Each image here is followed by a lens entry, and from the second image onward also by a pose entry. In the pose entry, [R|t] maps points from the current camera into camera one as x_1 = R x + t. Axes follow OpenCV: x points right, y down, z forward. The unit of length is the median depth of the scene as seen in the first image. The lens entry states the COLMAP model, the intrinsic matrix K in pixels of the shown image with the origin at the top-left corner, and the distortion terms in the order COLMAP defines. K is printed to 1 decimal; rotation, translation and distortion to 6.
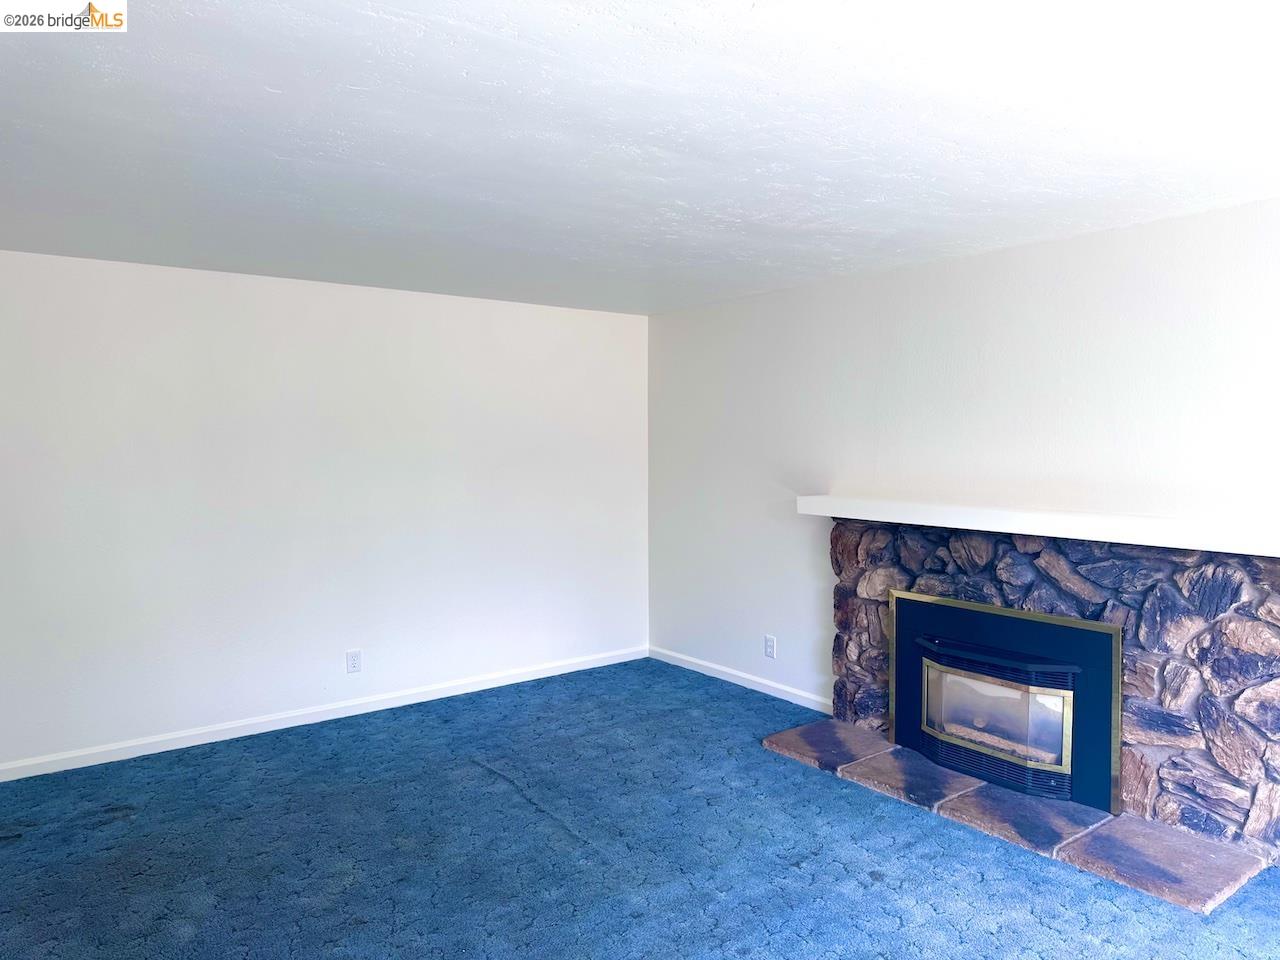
lens RADIAL K [[910.0, 0, 645.2], [0, 910.0, 468.4], [0, 0, 1]] dist [0.043523, -0.048344]
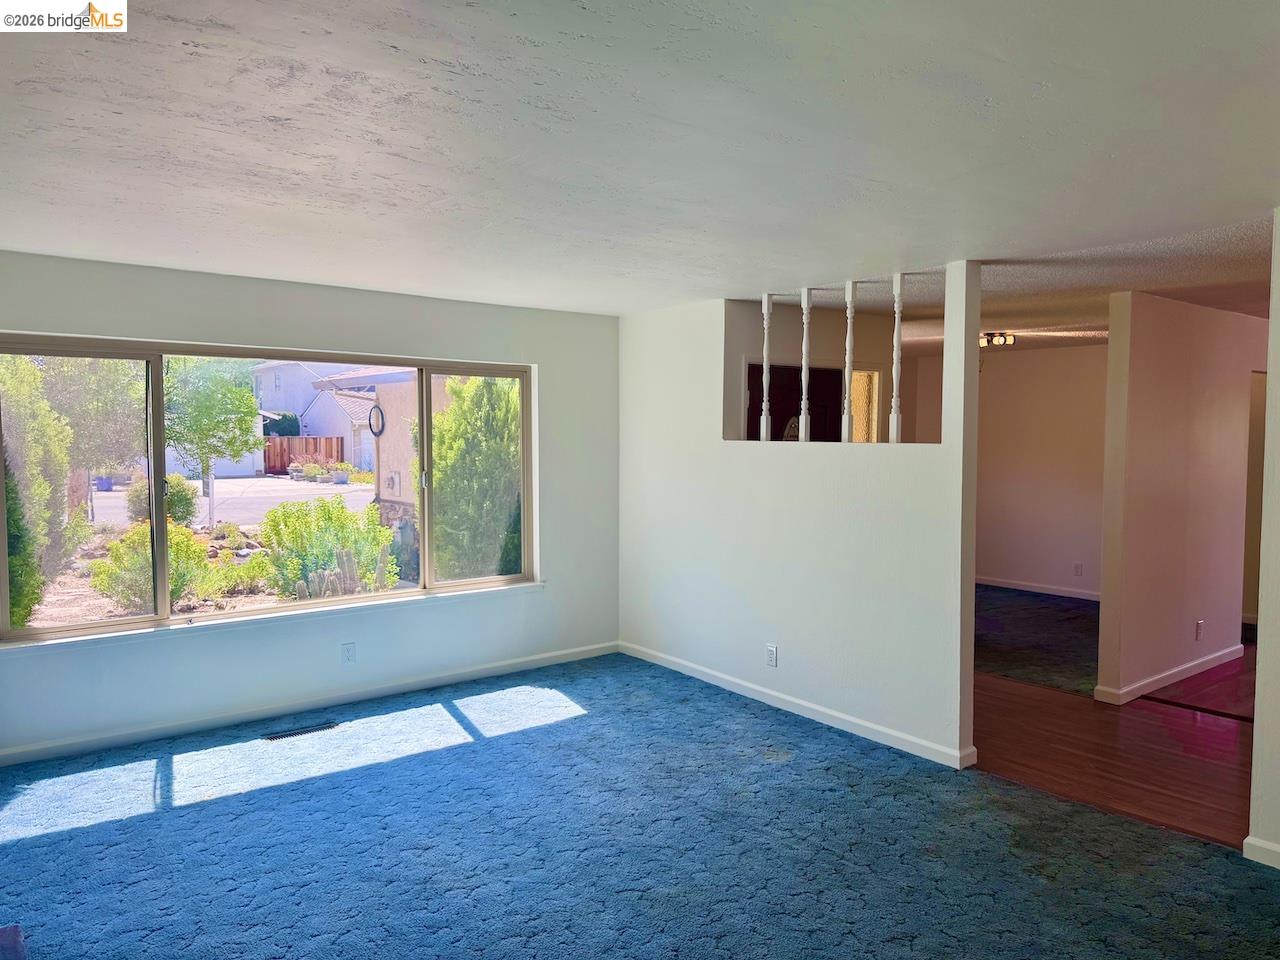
lens RADIAL K [[910.0, 0, 628.0], [0, 910.0, 478.6], [0, 0, 1]] dist [0.043523, -0.048344]
pose [[-0.999993, 0.002571, -0.002669, -0.021293], [0.002337, 0.996443, 0.084232, -0.060837], [0.002876, 0.084226, -0.996443, 1.510585]]
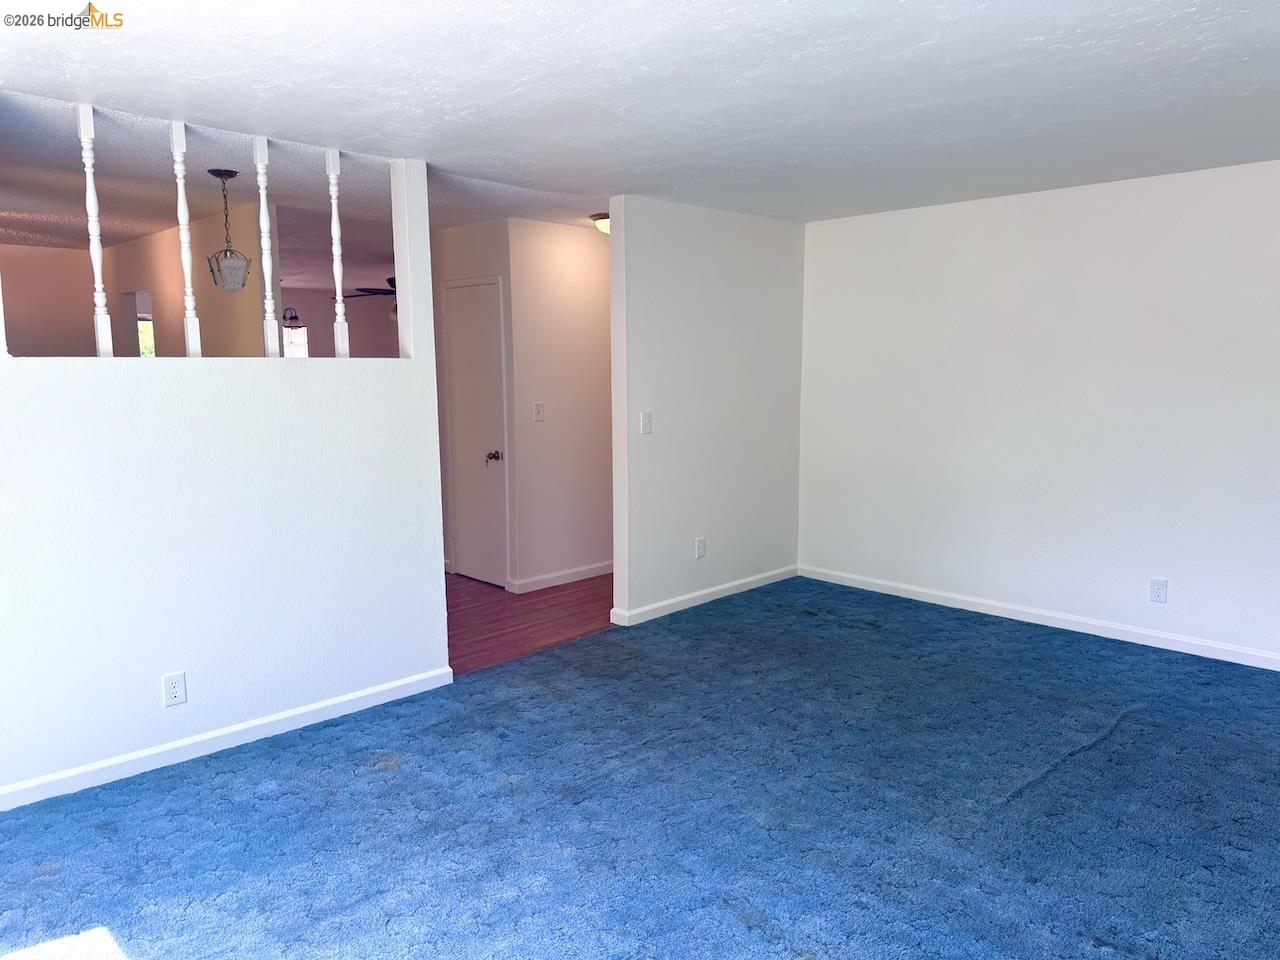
lens RADIAL K [[910.0, 0, 631.4], [0, 910.0, 493.0], [0, 0, 1]] dist [0.043523, -0.048344]
pose [[0.123632, 0.149648, -0.980979, 0.687689], [-0.023533, 0.988728, 0.147864, -0.014730], [0.992049, 0.004805, 0.125760, 0.477498]]
